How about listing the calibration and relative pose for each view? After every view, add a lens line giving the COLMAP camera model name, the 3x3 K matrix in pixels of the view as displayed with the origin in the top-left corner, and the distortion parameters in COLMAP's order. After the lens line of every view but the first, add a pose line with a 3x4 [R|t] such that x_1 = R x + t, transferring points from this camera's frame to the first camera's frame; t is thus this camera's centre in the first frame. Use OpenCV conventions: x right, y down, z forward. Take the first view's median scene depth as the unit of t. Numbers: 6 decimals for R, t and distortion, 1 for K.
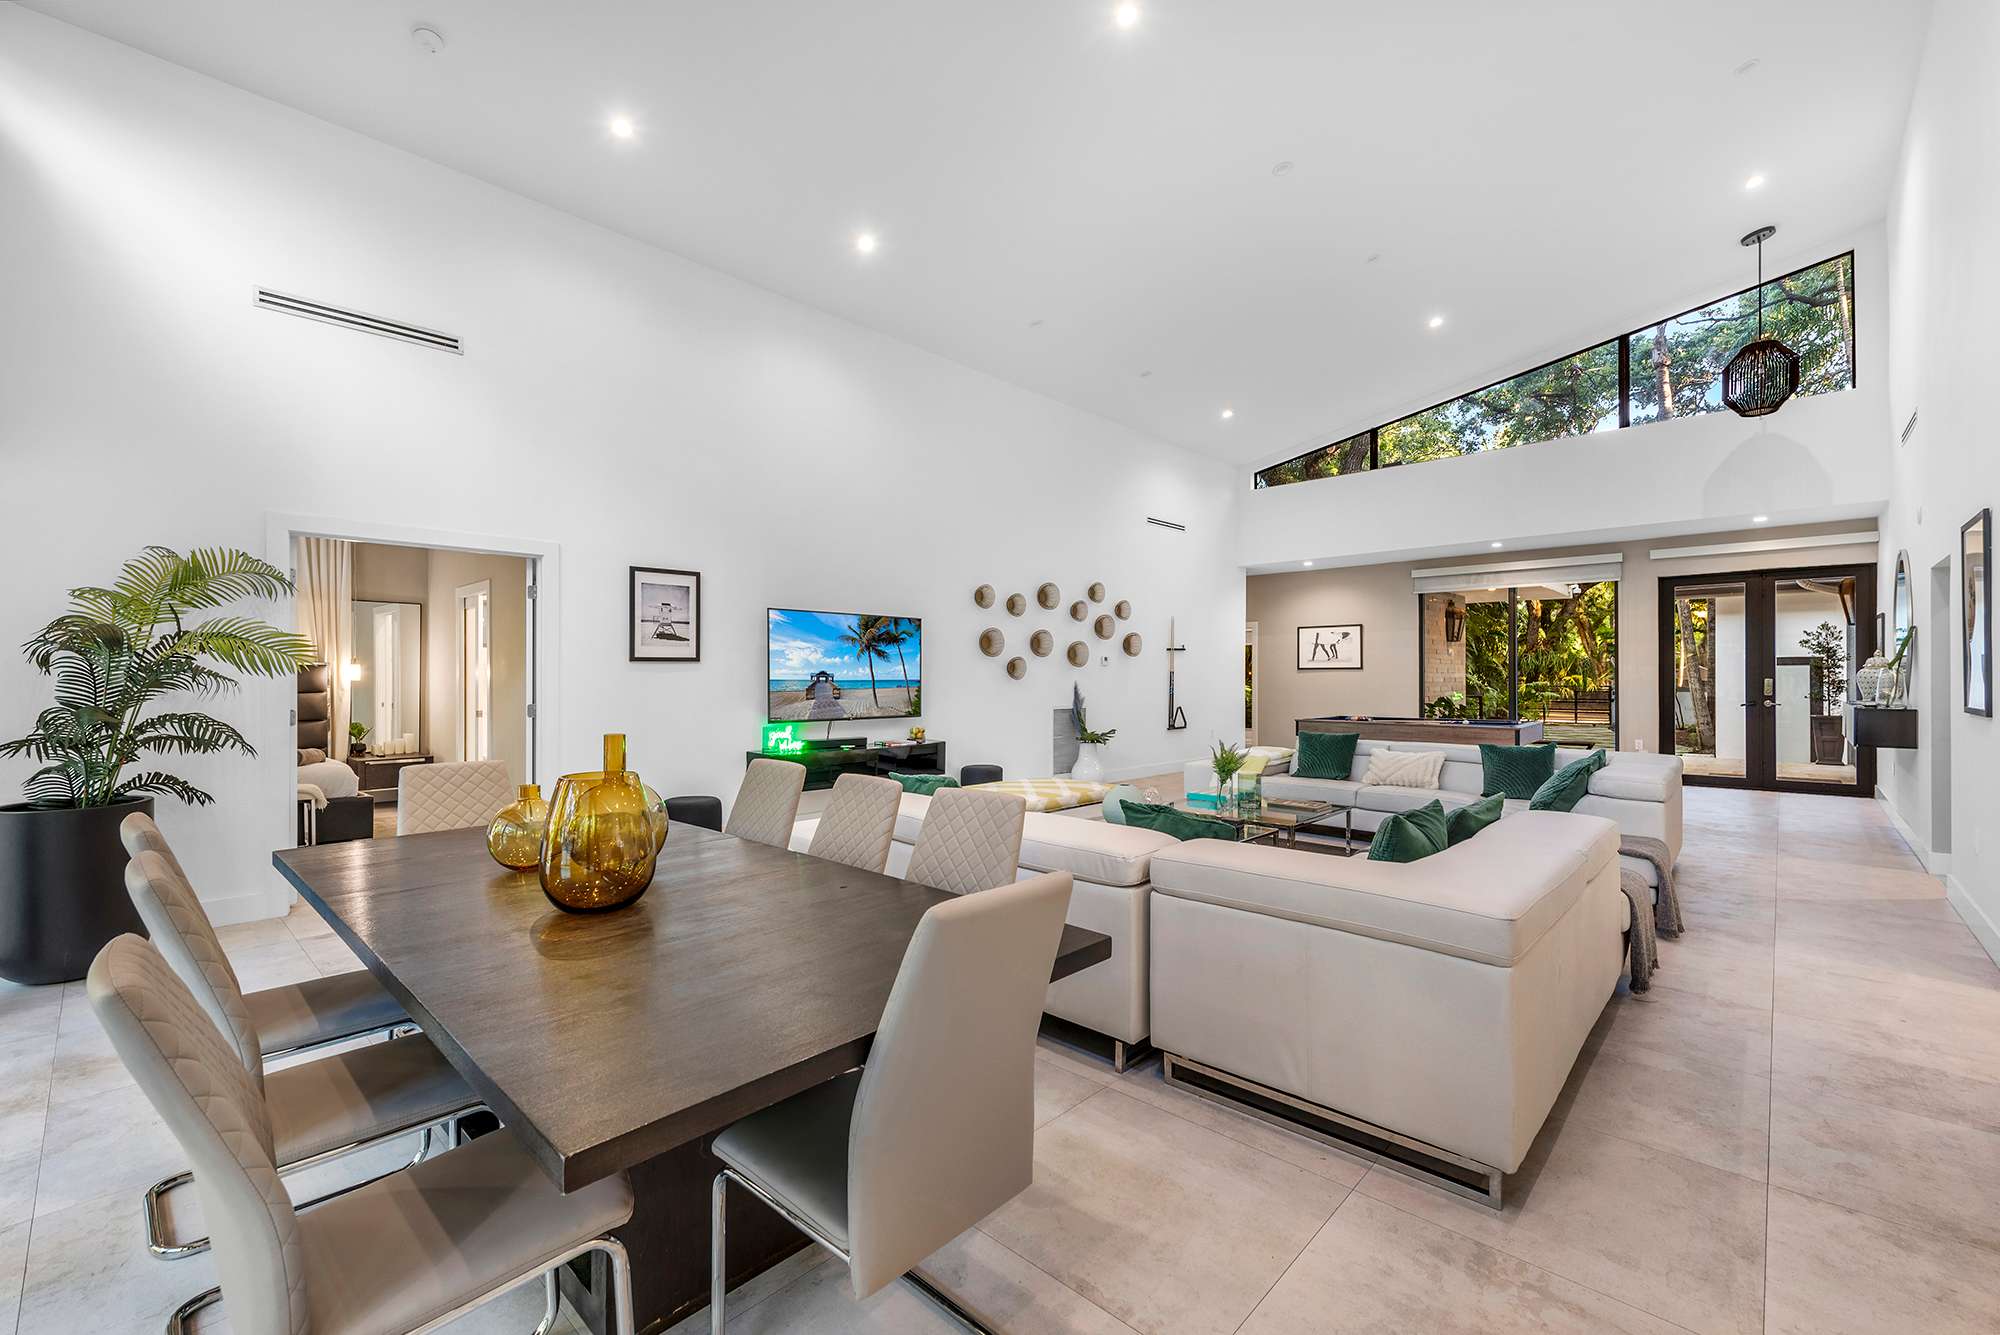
lens RADIAL K [[834.4, 0, 998.9], [0, 834.4, 668.3], [0, 0, 1]] dist [0.015637, -0.003956]
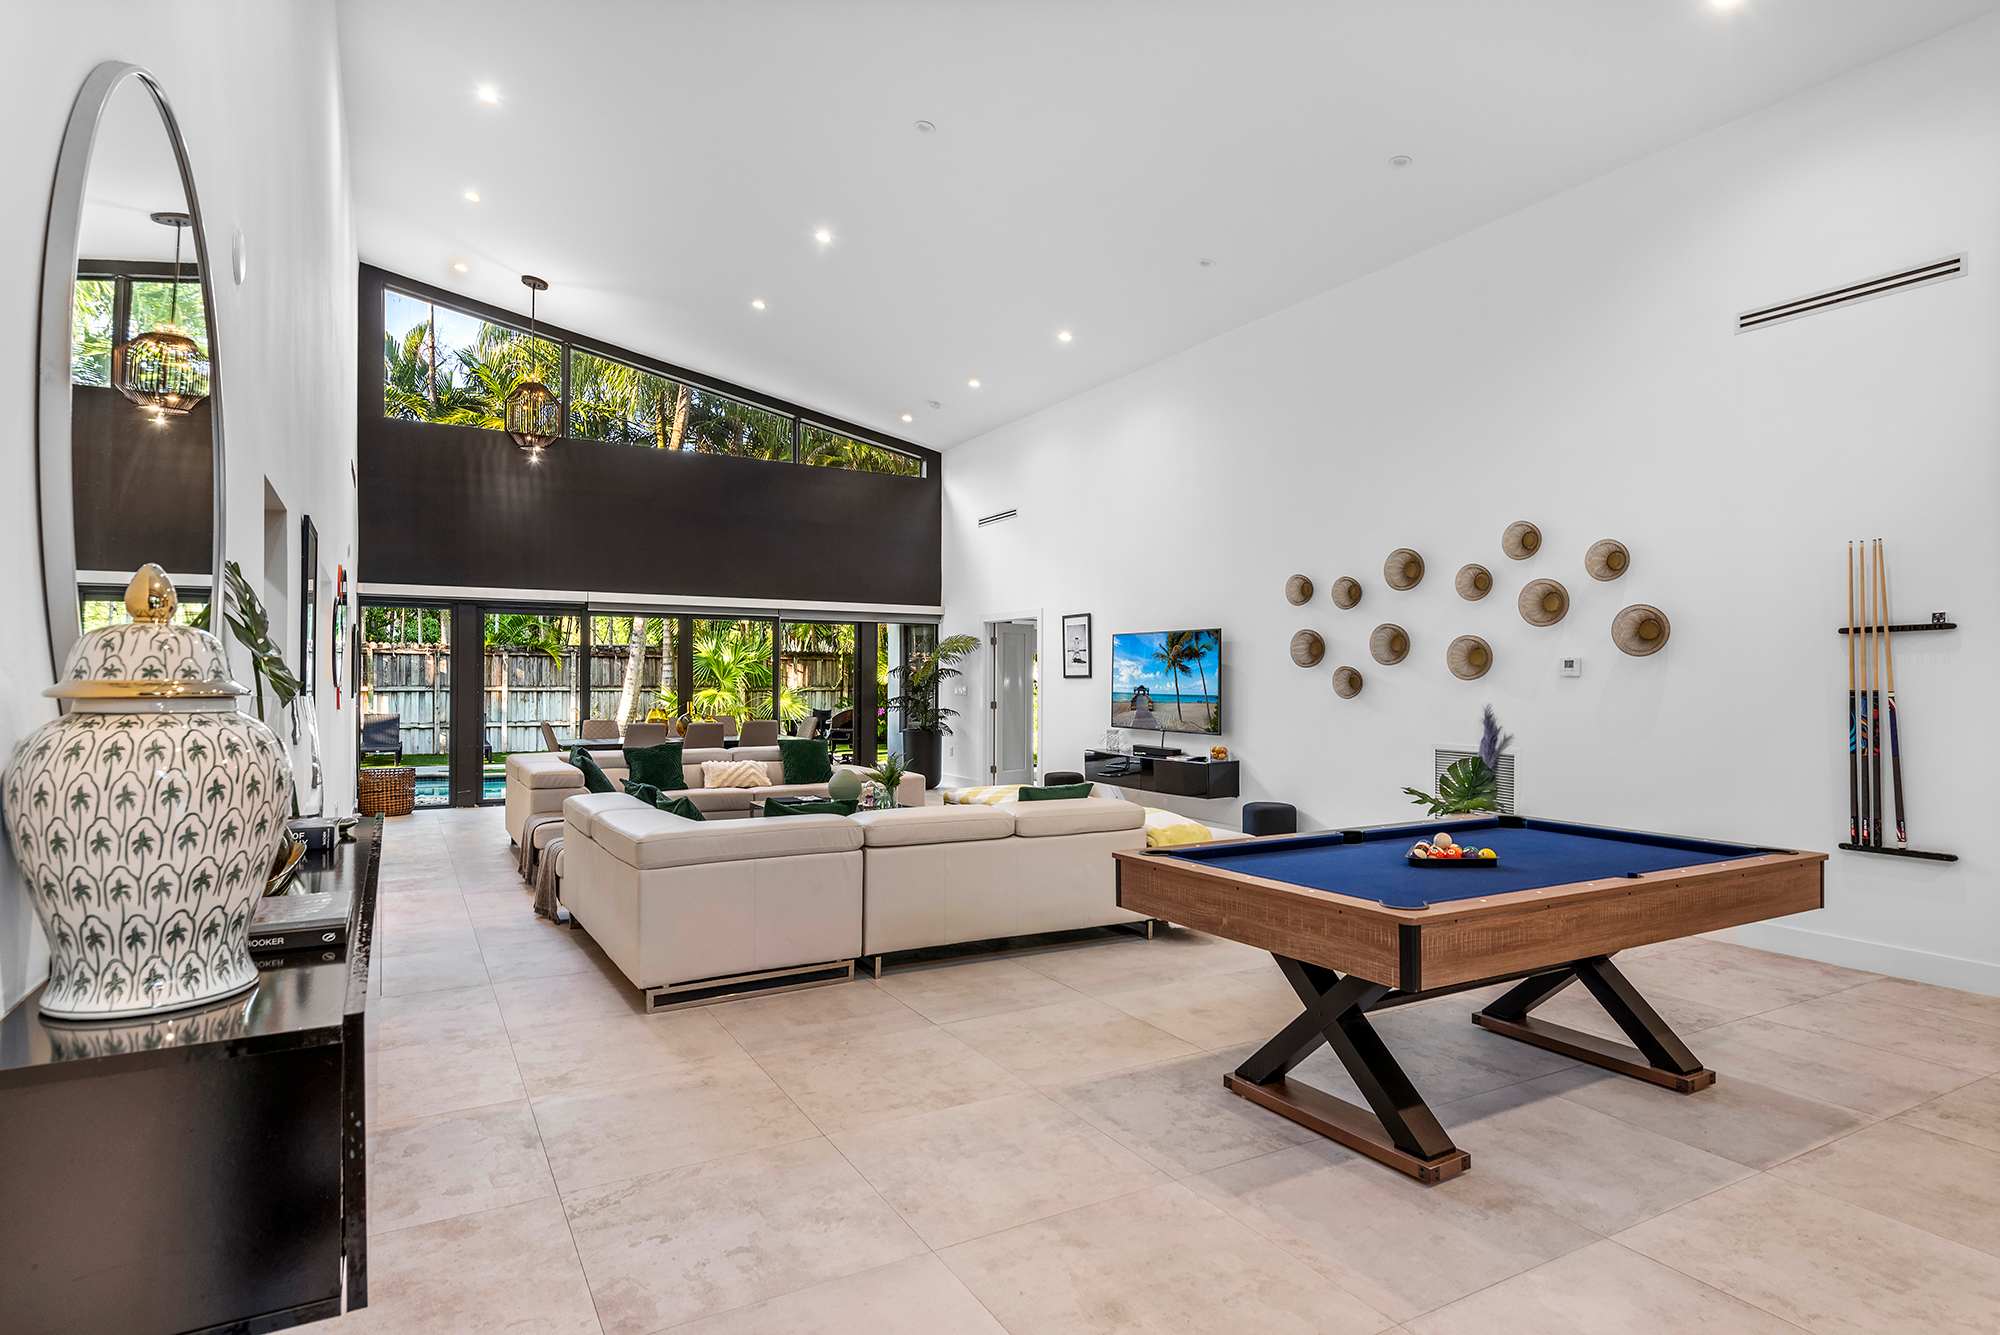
lens RADIAL K [[1067.9, 0, 982.9], [0, 1067.9, 678.9], [0, 0, 1]] dist [0.023318, -0.006413]
pose [[-0.311980, 0.000017, -0.950089, 1.046445], [0.004828, 0.999987, -0.001568, -0.003640], [0.950076, -0.005076, -0.311976, 1.056281]]
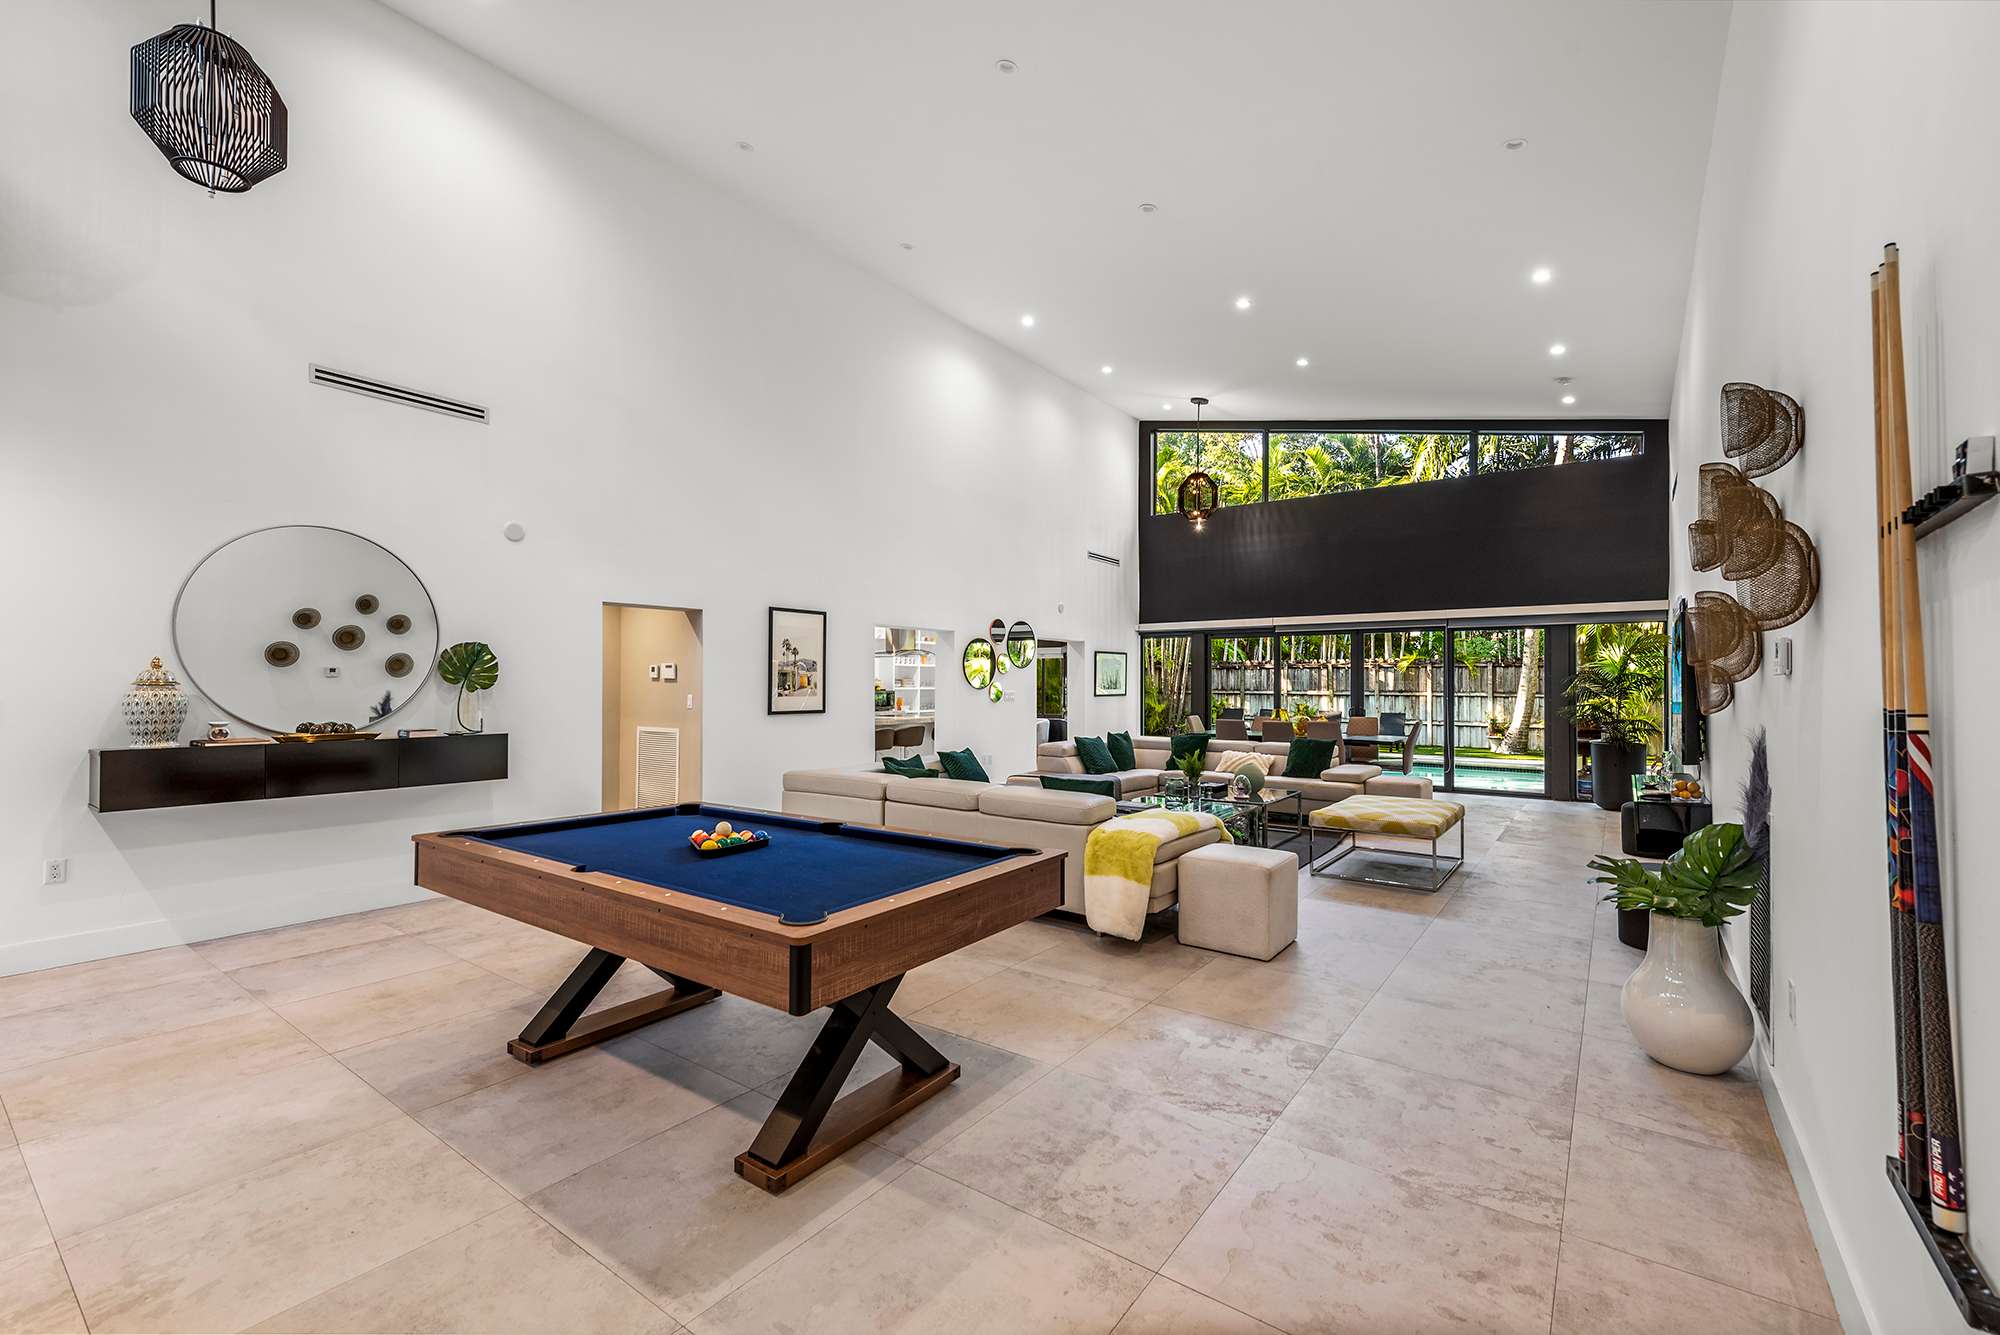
lens RADIAL K [[834.4, 0, 997.0], [0, 834.4, 673.8], [0, 0, 1]] dist [0.015637, -0.003956]
pose [[-0.994010, -0.003408, -0.109240, 0.472253], [-0.001220, 0.999797, -0.020095, 0.001859], [0.109287, -0.019841, -0.993812, 1.495343]]
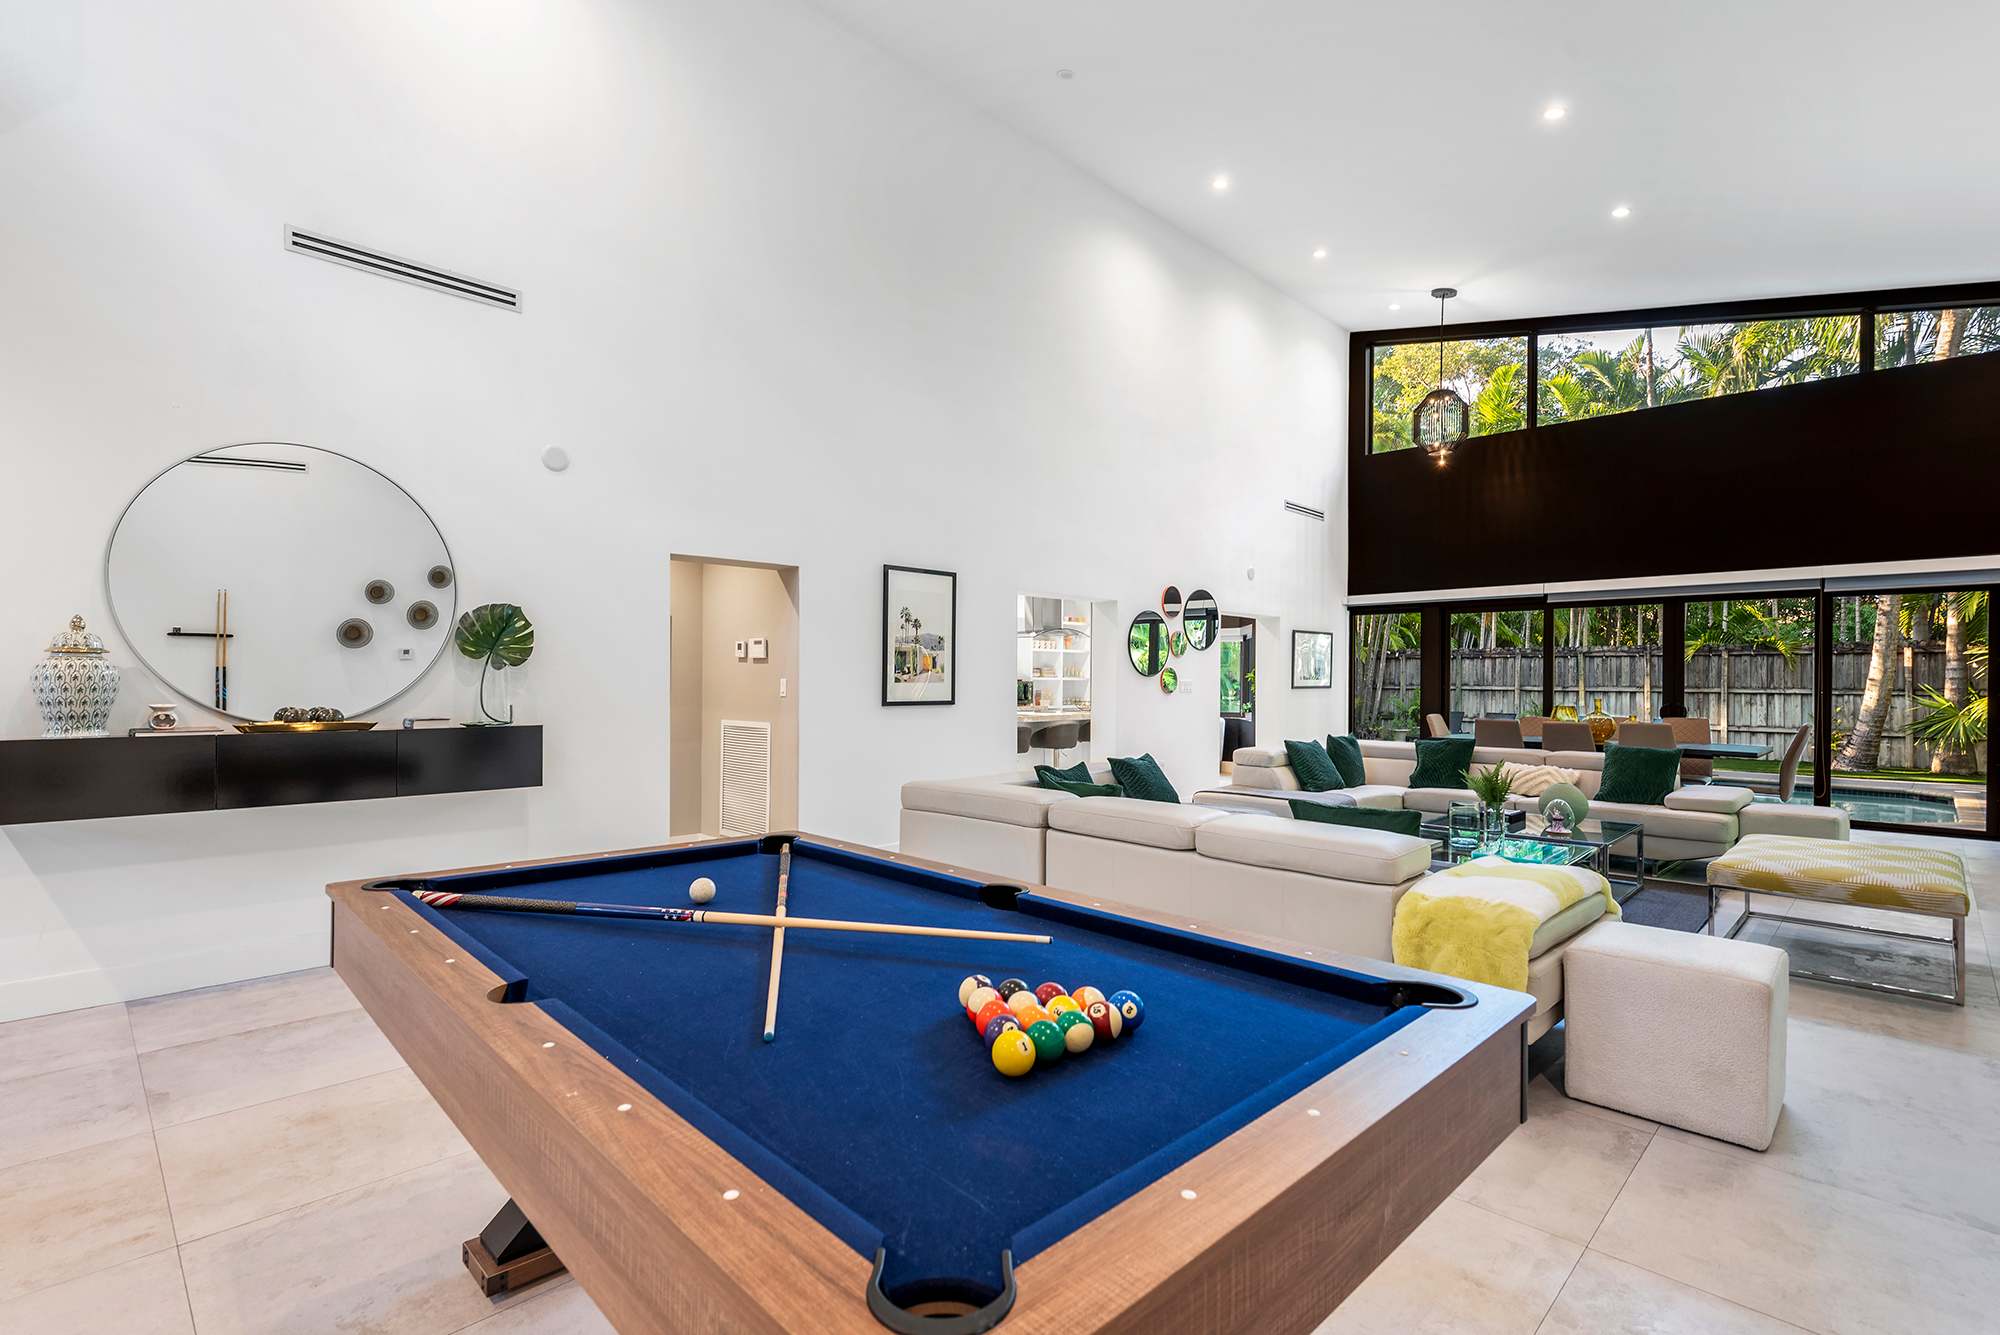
lens RADIAL K [[921.6, 0, 988.8], [0, 921.6, 684.2], [0, 0, 1]] dist [0.001793, -0.001027]
pose [[-0.998952, -0.005091, 0.045490, 0.497530], [-0.005243, 0.999981, -0.003238, 0.012416], [-0.045473, -0.003473, -0.998960, 1.323799]]
